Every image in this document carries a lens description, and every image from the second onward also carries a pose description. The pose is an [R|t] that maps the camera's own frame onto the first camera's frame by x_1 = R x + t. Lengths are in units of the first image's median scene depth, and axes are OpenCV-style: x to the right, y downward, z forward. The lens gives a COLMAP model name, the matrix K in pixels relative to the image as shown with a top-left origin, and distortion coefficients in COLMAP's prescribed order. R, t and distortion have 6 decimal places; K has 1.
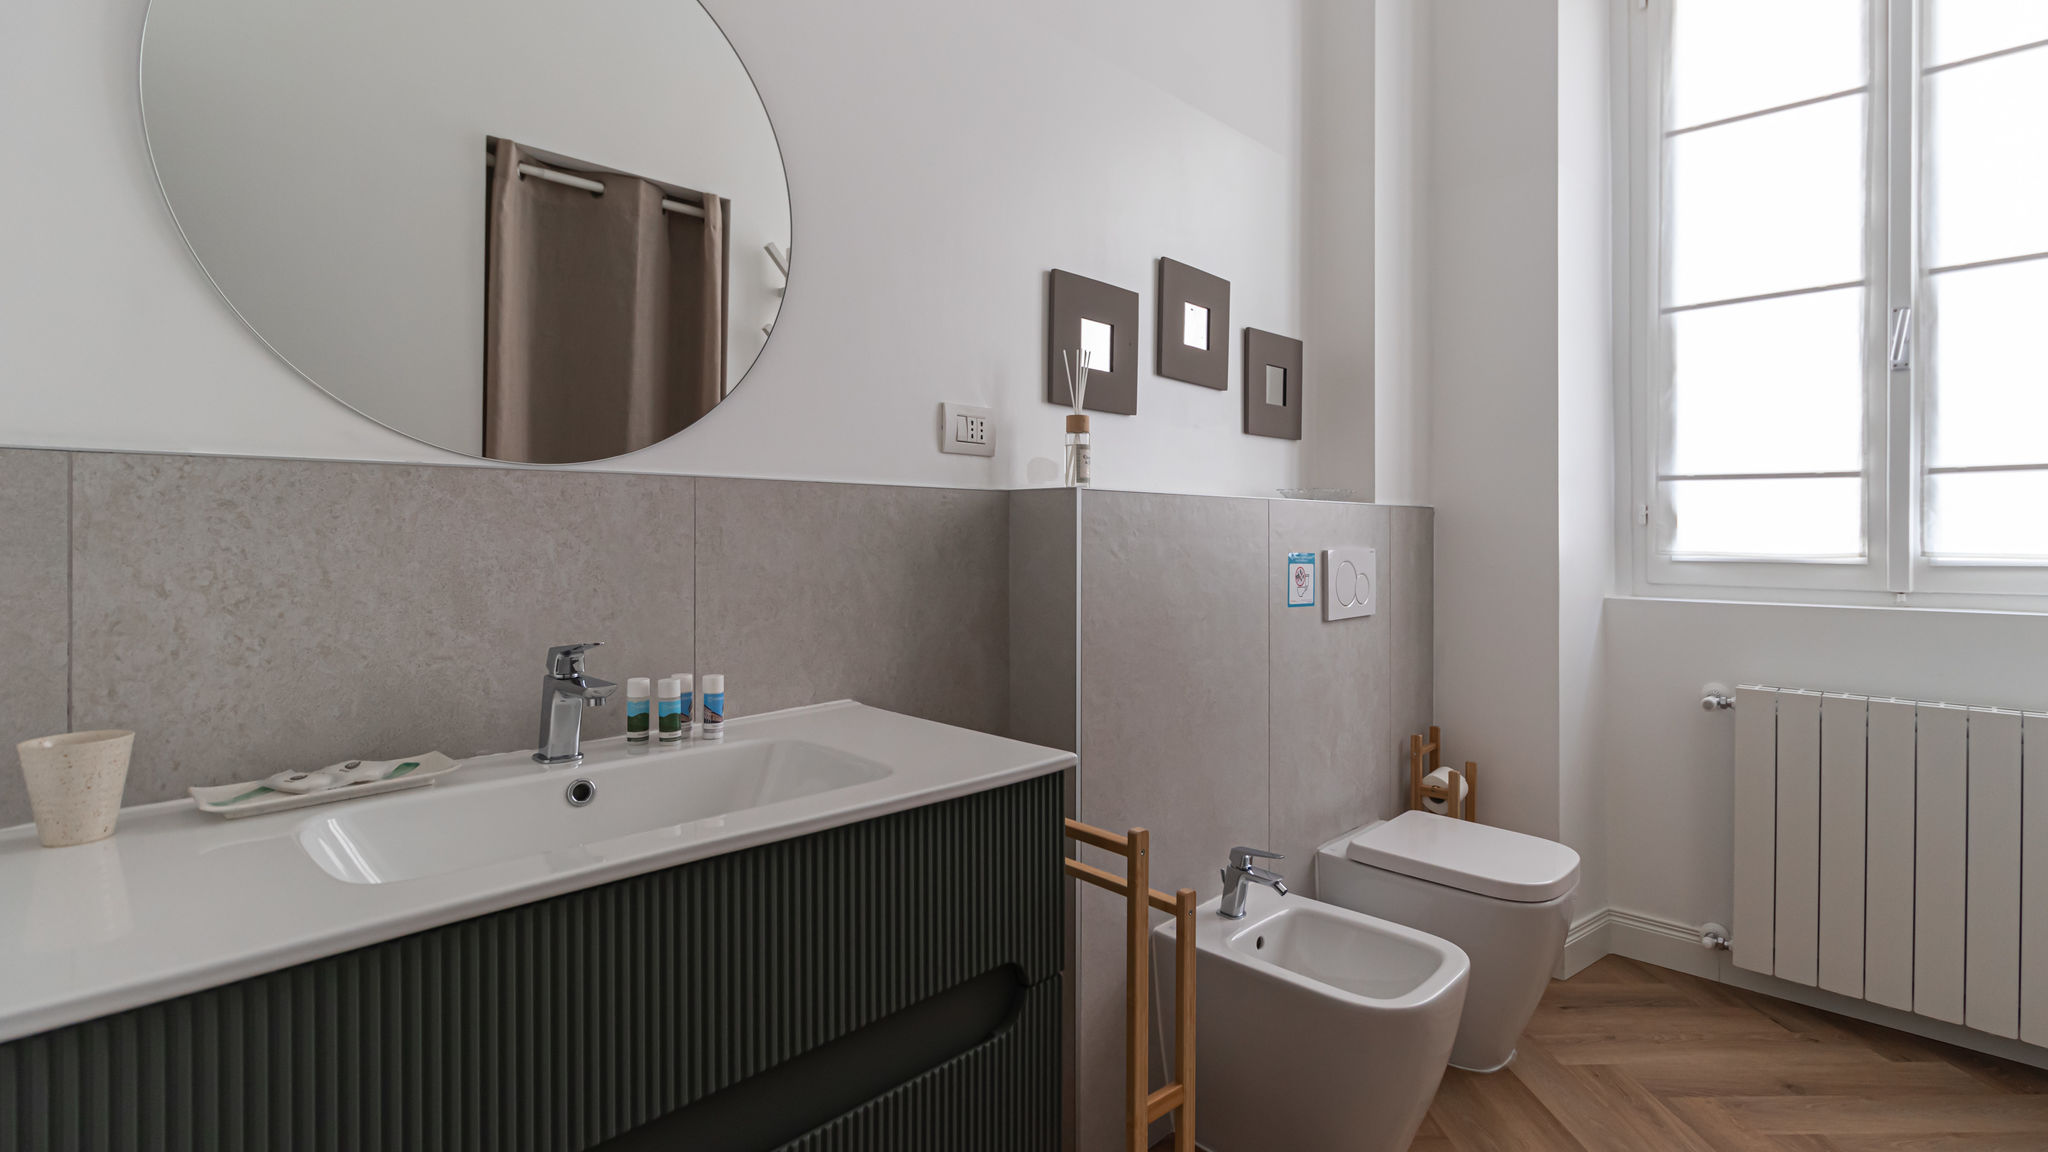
lens RADIAL K [[952.0, 0, 1036.9], [0, 952.0, 542.6], [0, 0, 1]] dist [0.004071, 0.000902]
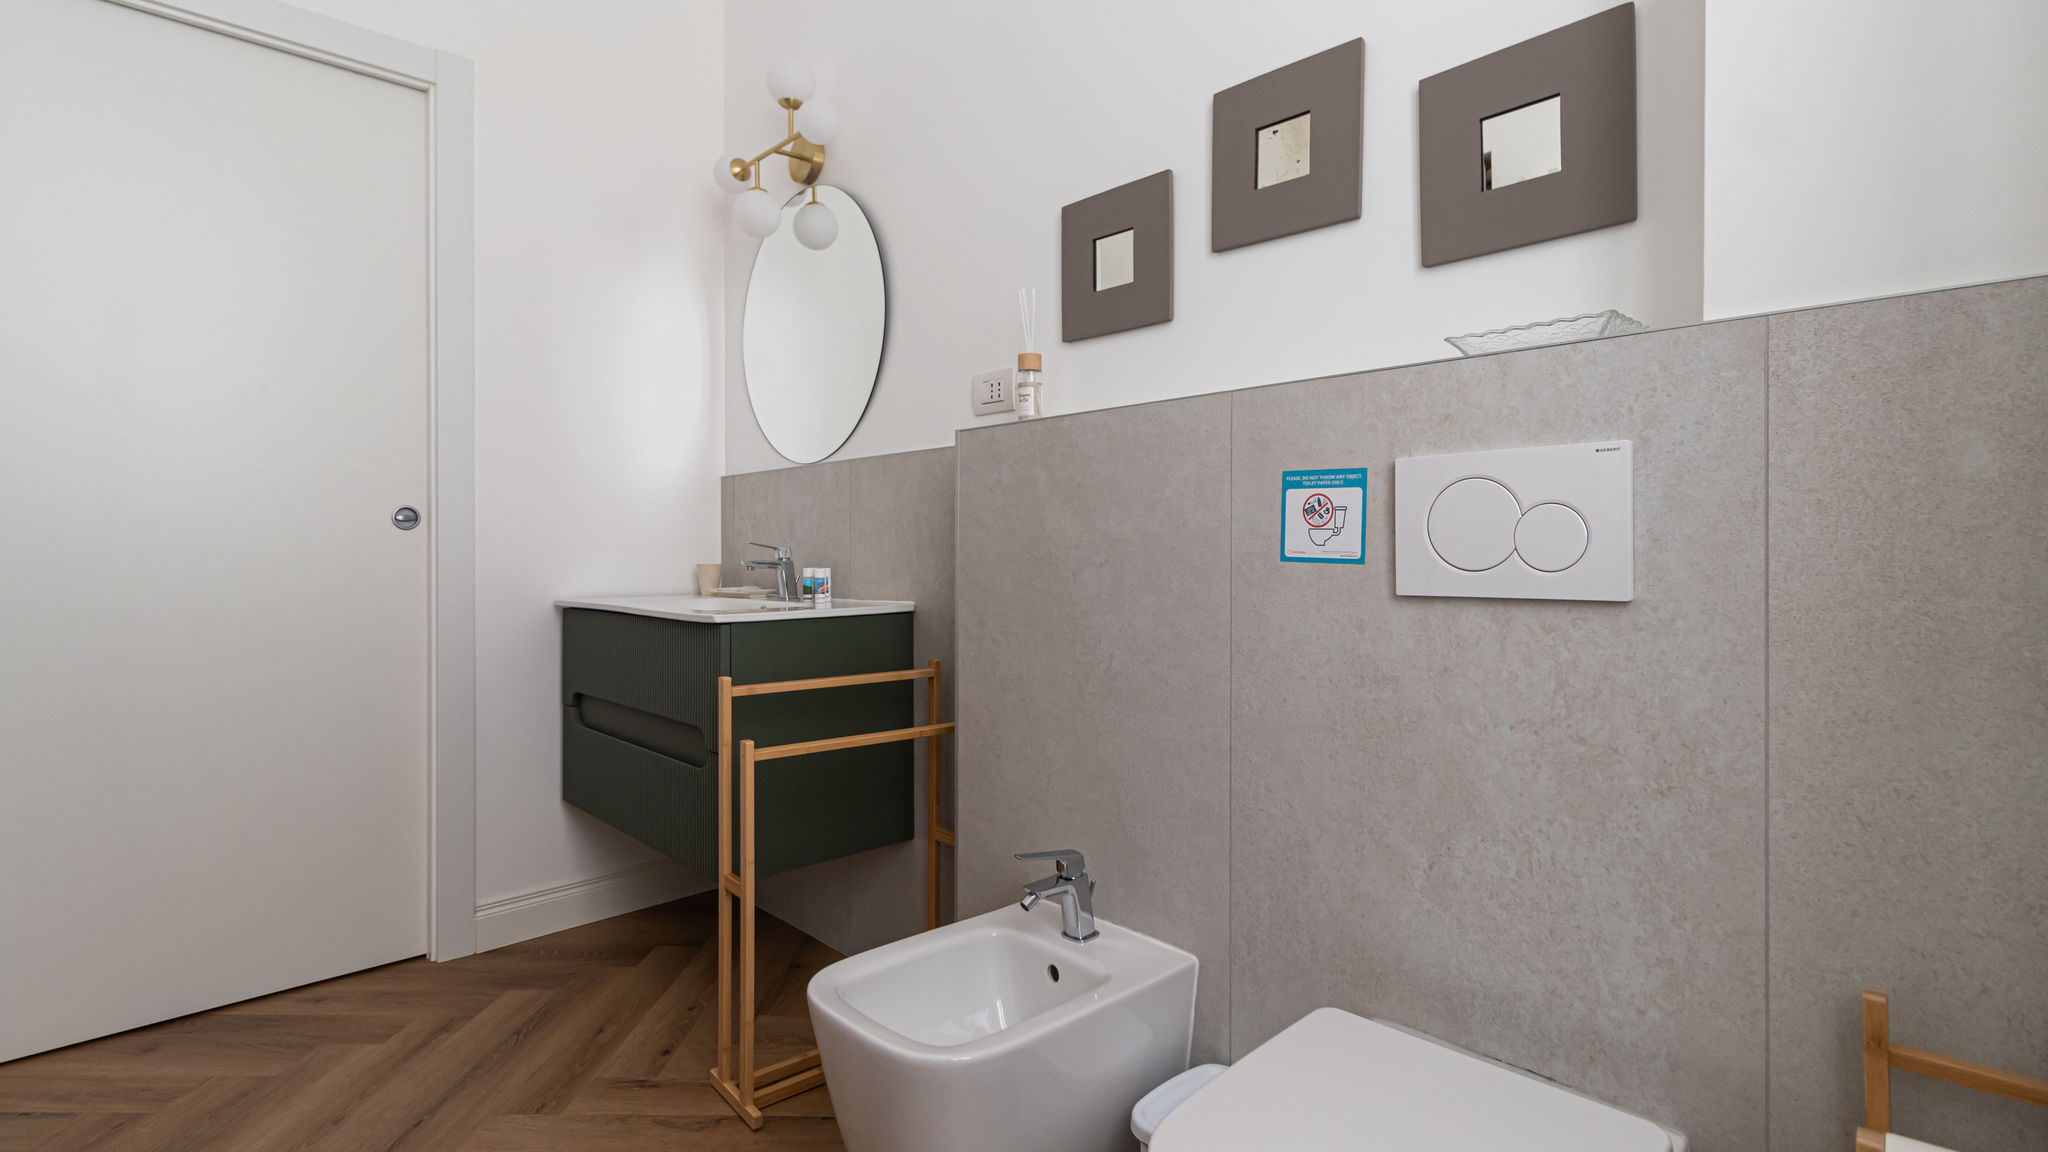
lens RADIAL K [[952.0, 0, 1036.9], [0, 952.0, 542.6], [0, 0, 1]] dist [0.004071, 0.000902]
pose [[-0.019010, -0.010497, -0.999764, 0.869440], [-0.004168, 0.999937, -0.010420, 0.062658], [0.999811, 0.003968, -0.019053, 0.853557]]
